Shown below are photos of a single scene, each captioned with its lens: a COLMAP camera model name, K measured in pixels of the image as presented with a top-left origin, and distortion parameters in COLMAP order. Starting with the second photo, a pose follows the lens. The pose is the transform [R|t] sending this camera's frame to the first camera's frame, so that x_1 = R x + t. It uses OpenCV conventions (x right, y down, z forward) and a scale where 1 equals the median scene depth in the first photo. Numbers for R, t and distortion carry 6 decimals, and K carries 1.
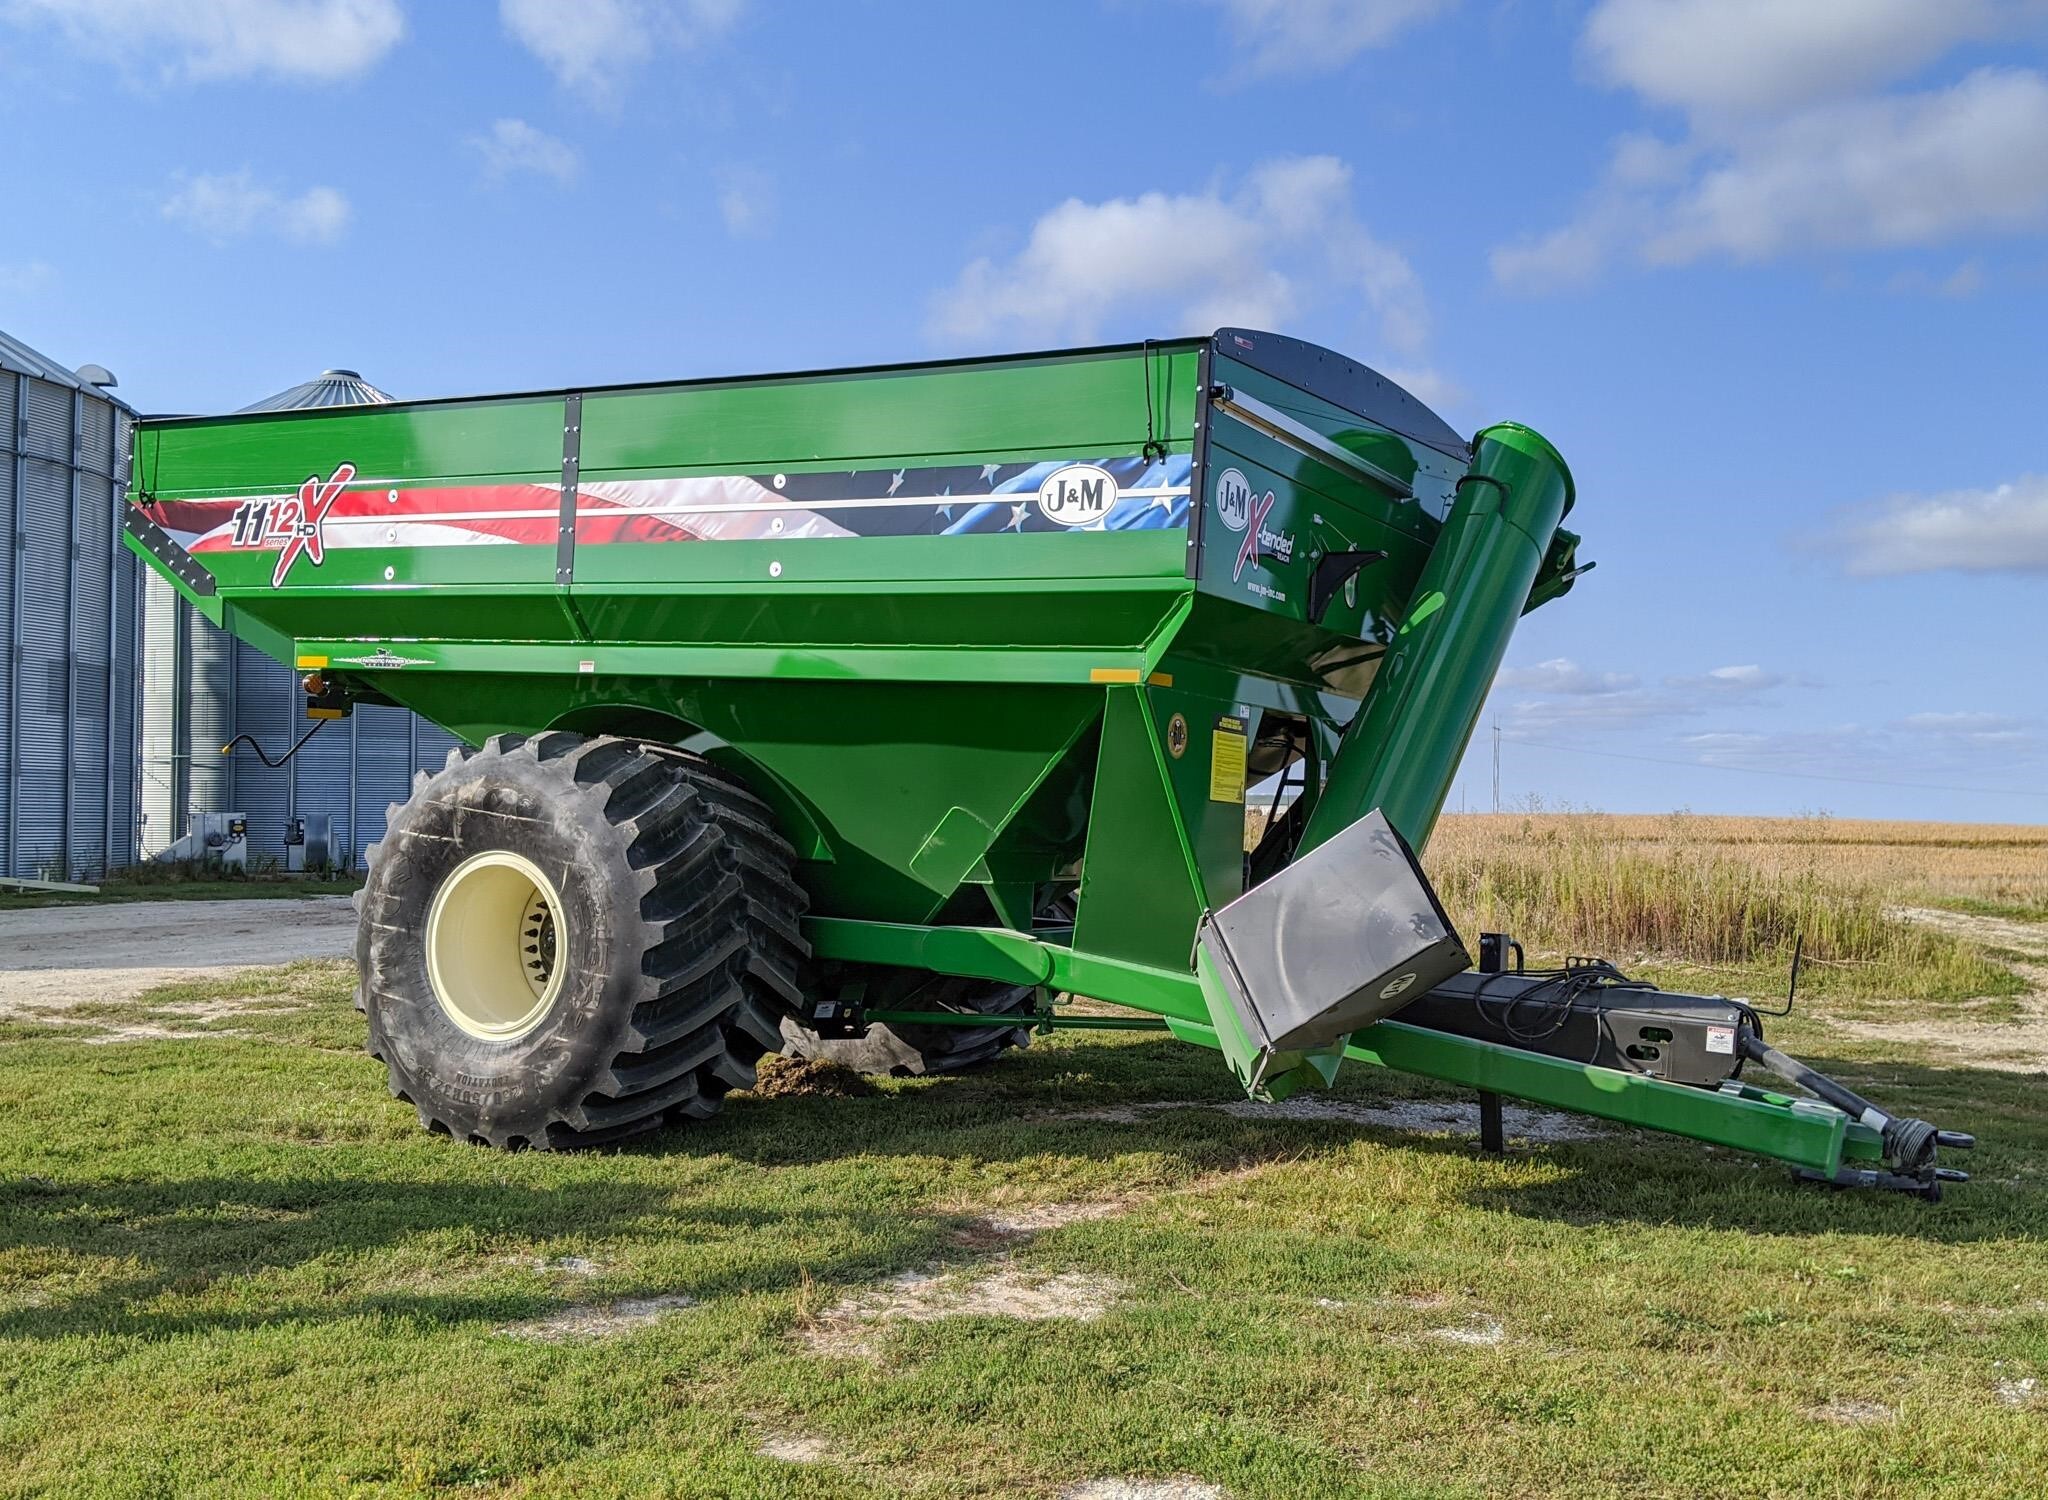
lens RADIAL K [[1881.8, 0, 981.0], [0, 1881.8, 761.1], [0, 0, 1]] dist [0.127656, -0.255800]
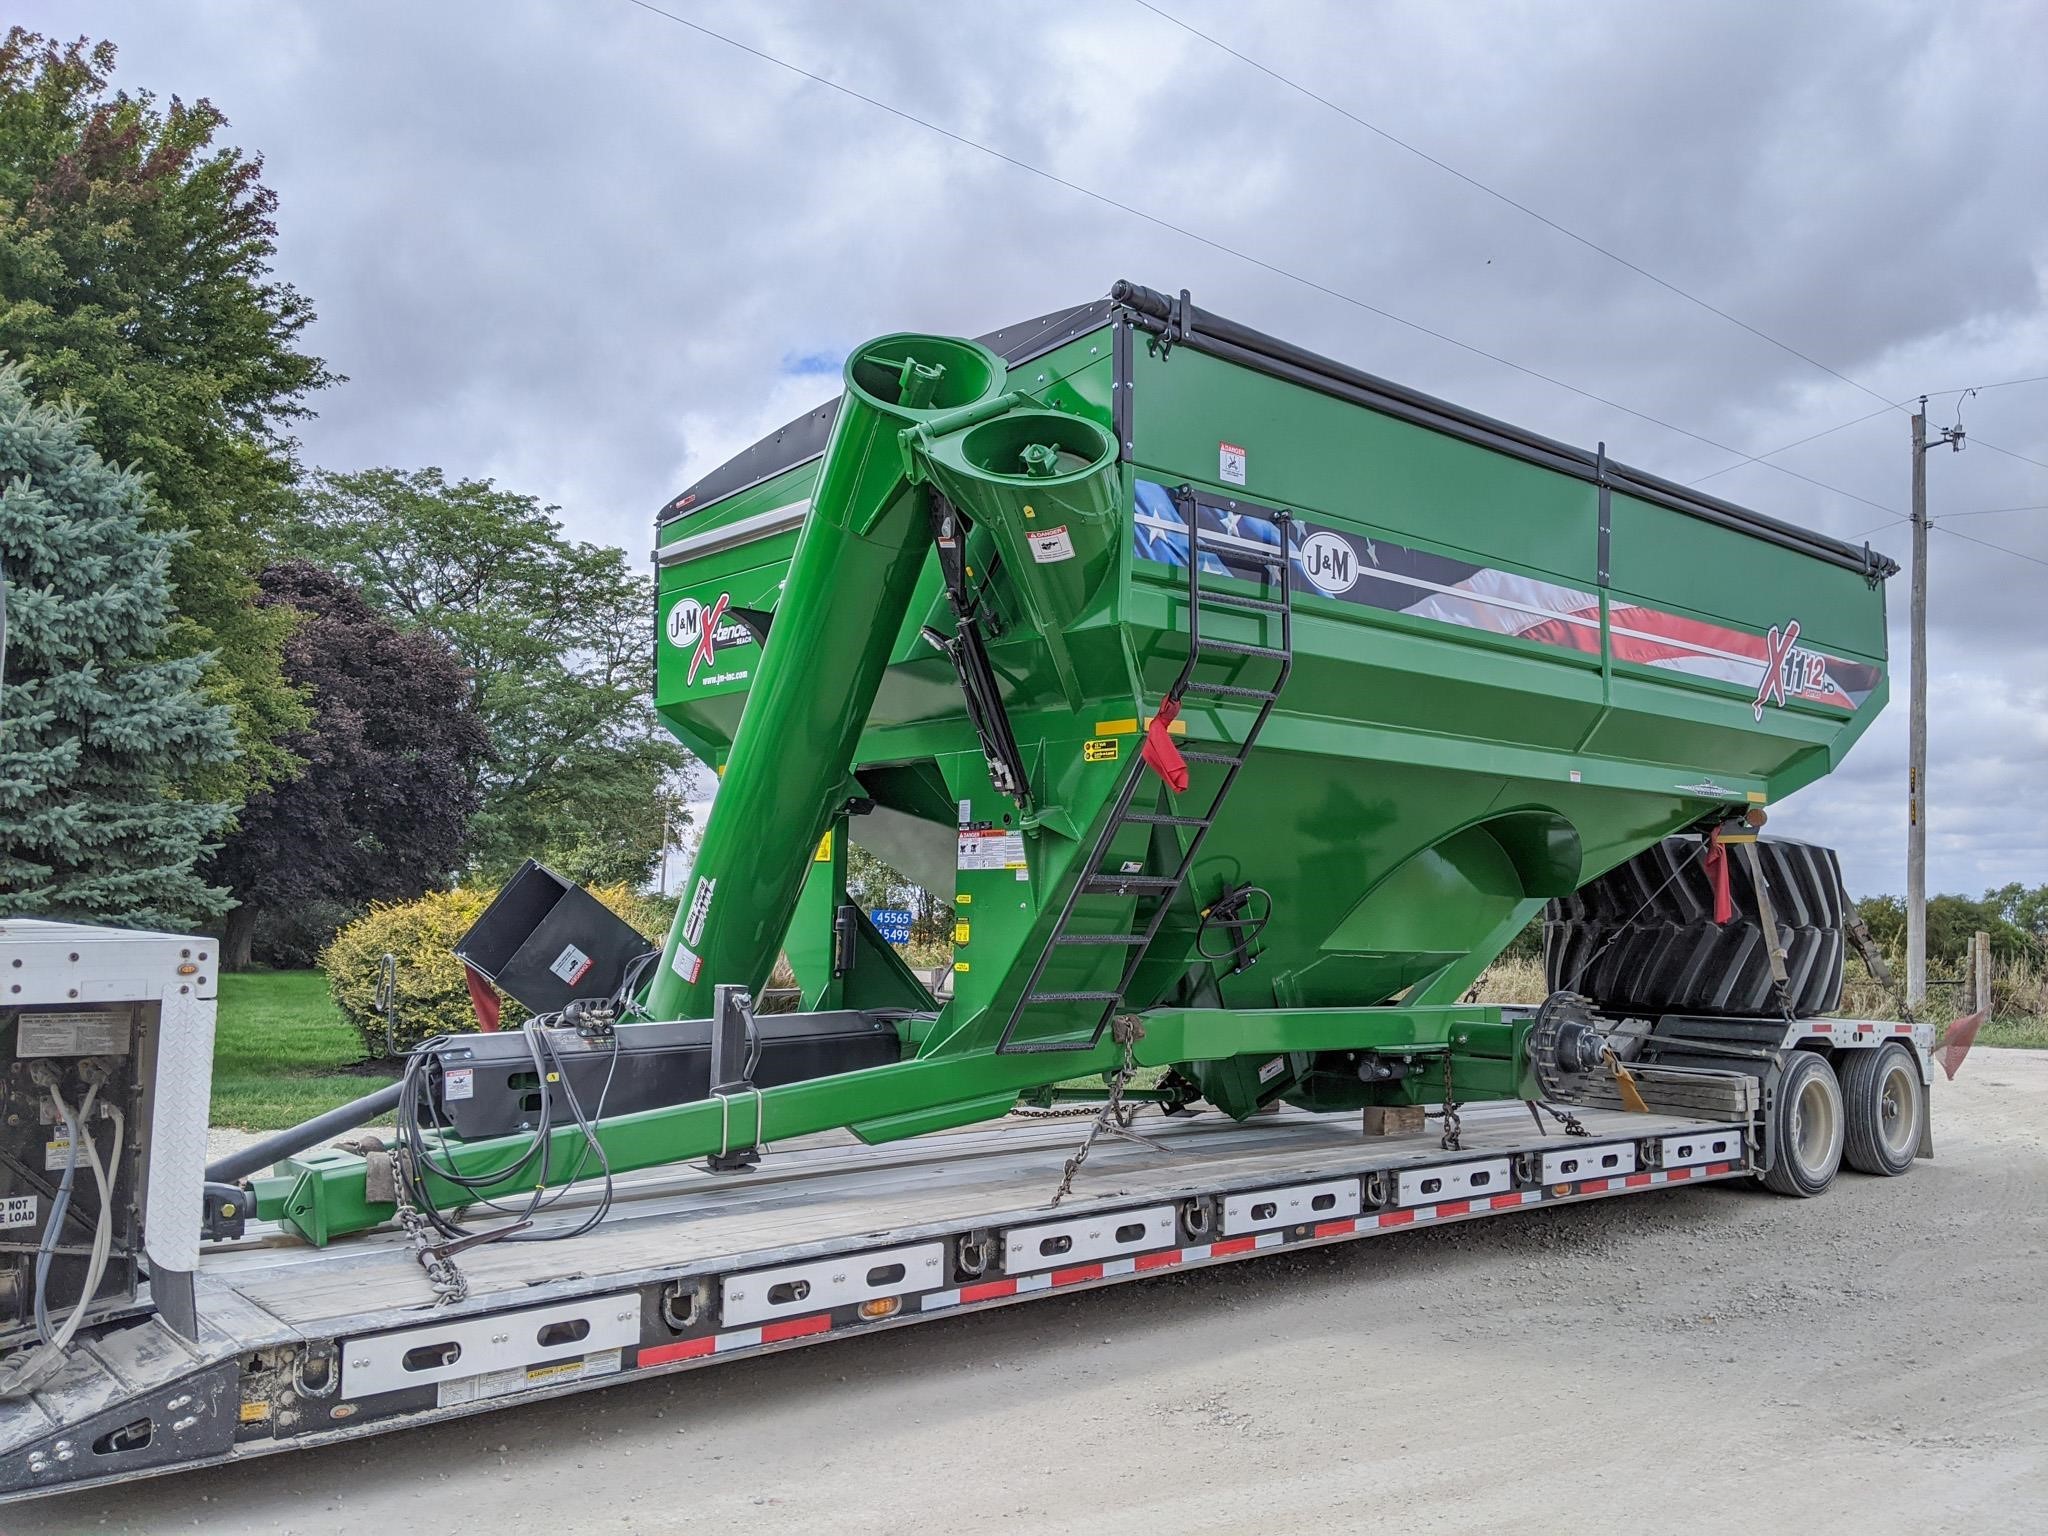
lens RADIAL K [[1620.2, 0, 974.2], [0, 1620.2, 786.2], [0, 0, 1]] dist [0.097006, -0.184580]
pose [[-0.340760, -0.129289, -0.931218, 0.950666], [-0.013990, 0.991087, -0.132482, 0.099199], [0.940046, -0.032117, -0.339532, 1.379734]]
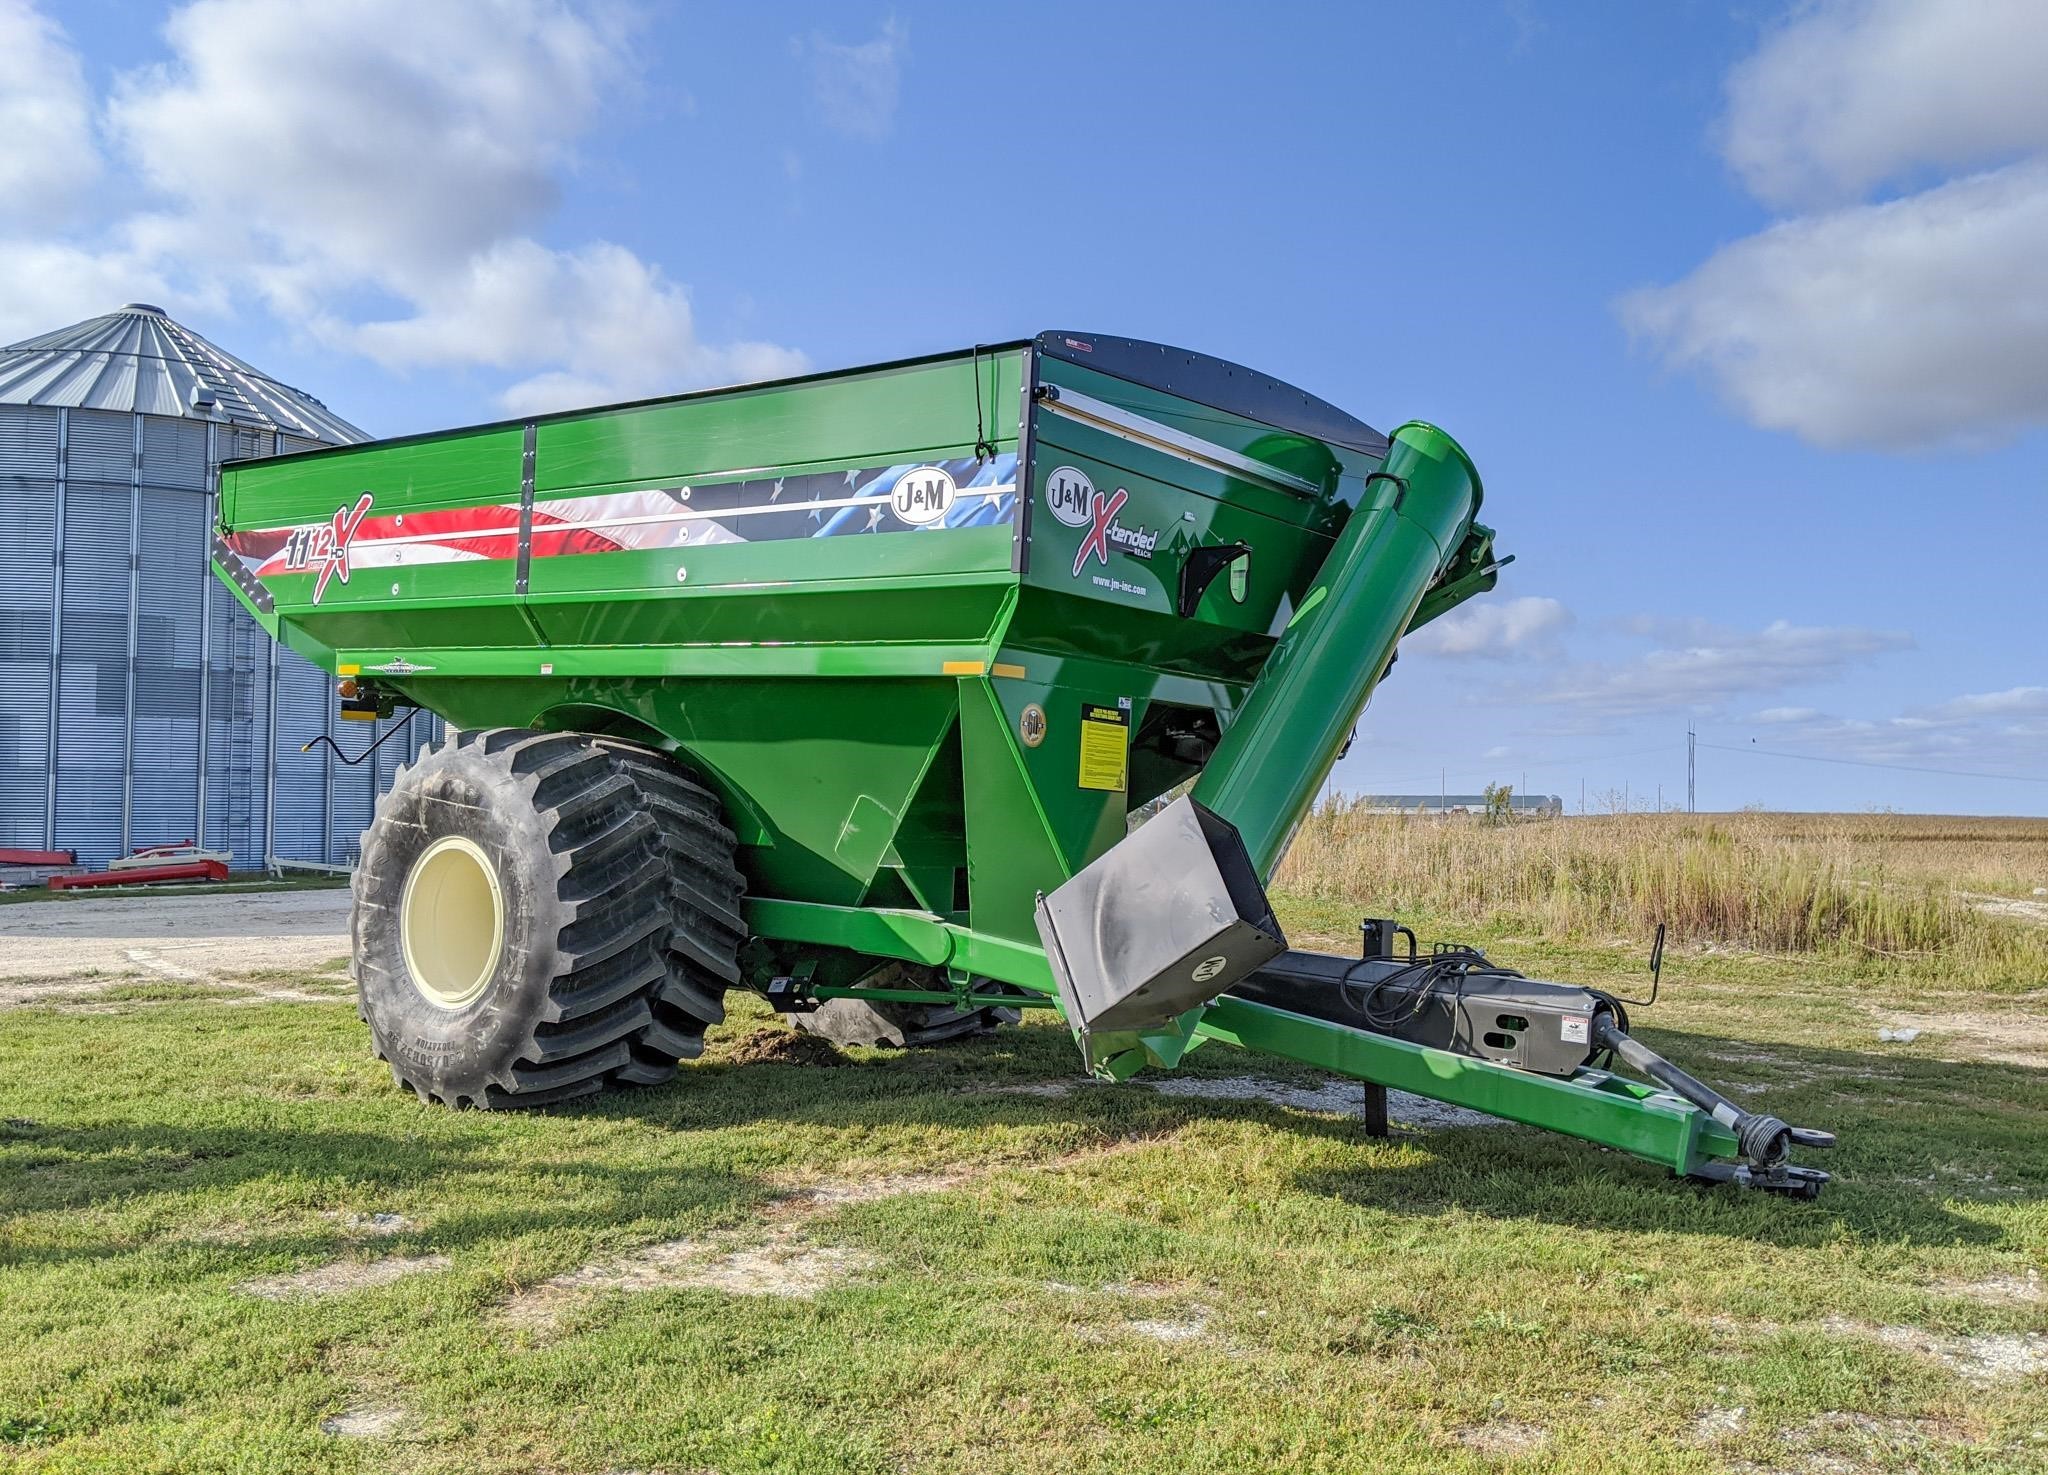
lens RADIAL K [[1649.1, 0, 963.3], [0, 1649.1, 735.0], [0, 0, 1]] dist [0.108444, -0.200431]
pose [[0.988987, -0.006681, -0.147849, 0.185763], [0.003910, 0.999811, -0.019023, 0.008314], [0.147948, 0.018235, 0.988827, 0.088080]]
